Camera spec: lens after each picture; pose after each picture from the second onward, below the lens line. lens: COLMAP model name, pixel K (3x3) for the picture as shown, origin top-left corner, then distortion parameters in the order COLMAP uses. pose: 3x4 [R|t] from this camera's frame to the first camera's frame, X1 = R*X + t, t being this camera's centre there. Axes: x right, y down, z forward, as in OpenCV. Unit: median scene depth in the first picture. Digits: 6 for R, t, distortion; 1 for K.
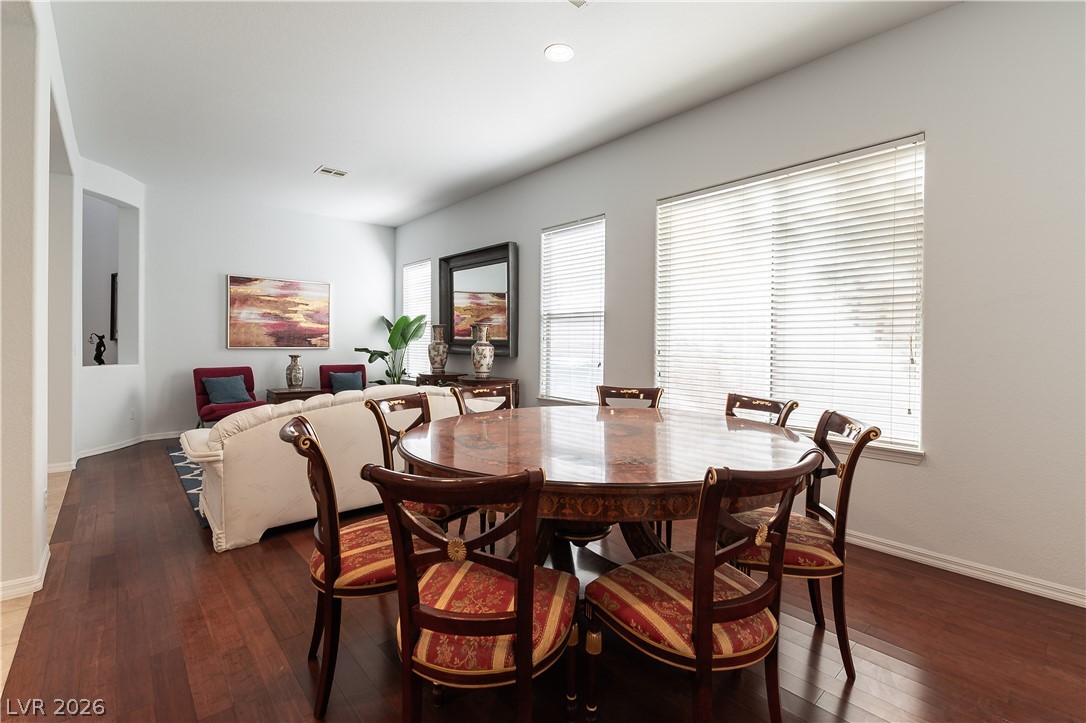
lens RADIAL K [[485.4, 0, 544.3], [0, 485.4, 352.2], [0, 0, 1]] dist [0.005833, -0.000493]
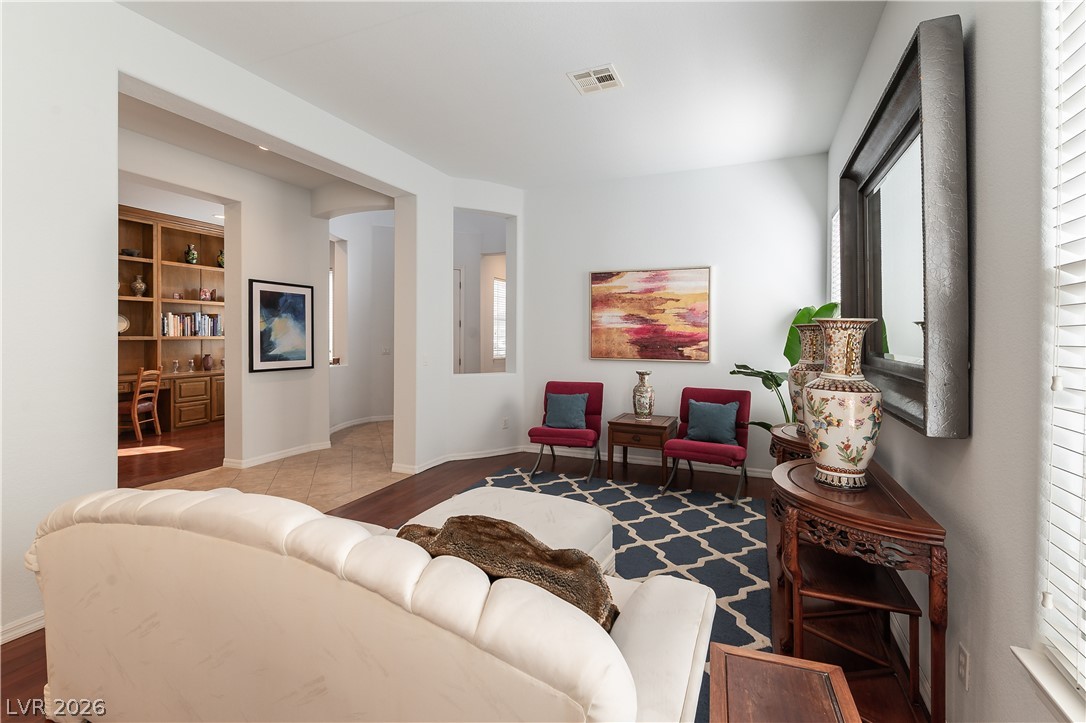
lens RADIAL K [[485.4, 0, 550.7], [0, 485.4, 340.4], [0, 0, 1]] dist [0.005833, -0.000493]
pose [[0.437955, 0.002382, -0.898994, 0.071765], [-0.020222, 0.999770, -0.007202, -0.031707], [0.898769, 0.021334, 0.437902, 0.549649]]
